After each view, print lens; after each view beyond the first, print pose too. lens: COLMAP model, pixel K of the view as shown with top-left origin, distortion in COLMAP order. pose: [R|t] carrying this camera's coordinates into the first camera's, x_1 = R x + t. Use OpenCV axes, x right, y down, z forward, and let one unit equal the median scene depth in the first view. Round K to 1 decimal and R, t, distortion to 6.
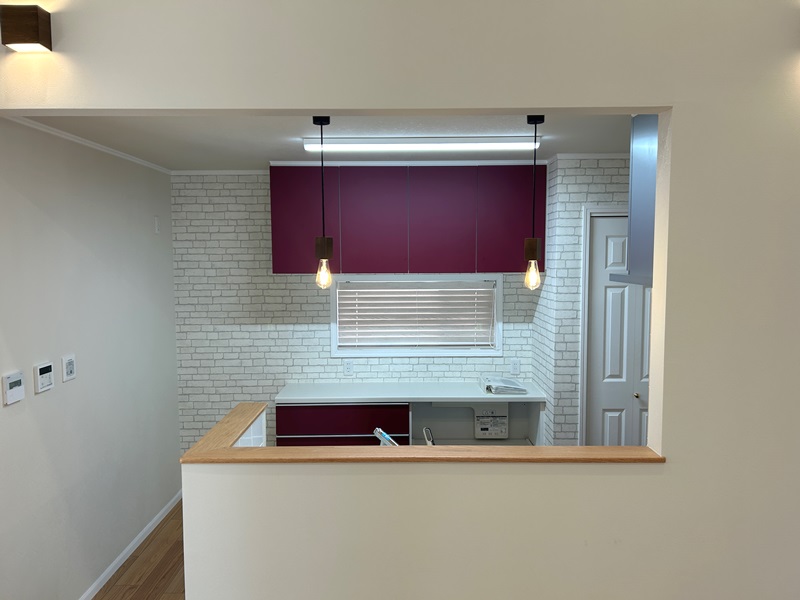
lens RADIAL K [[604.4, 0, 402.6], [0, 604.4, 299.1], [0, 0, 1]] dist [0.020477, -0.012389]
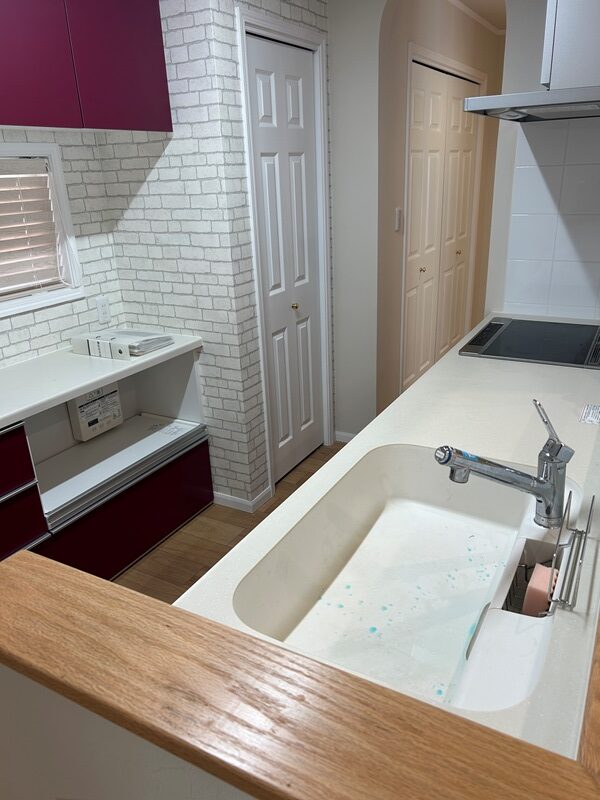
lens RADIAL K [[604.4, 0, 300.1], [0, 604.4, 405.2], [0, 0, 1]] dist [0.020477, -0.012389]
pose [[0.487983, -0.332964, 0.806850, -0.243574], [0.101467, 0.939755, 0.326443, 0.022631], [-0.866935, -0.077430, 0.492370, 0.523292]]
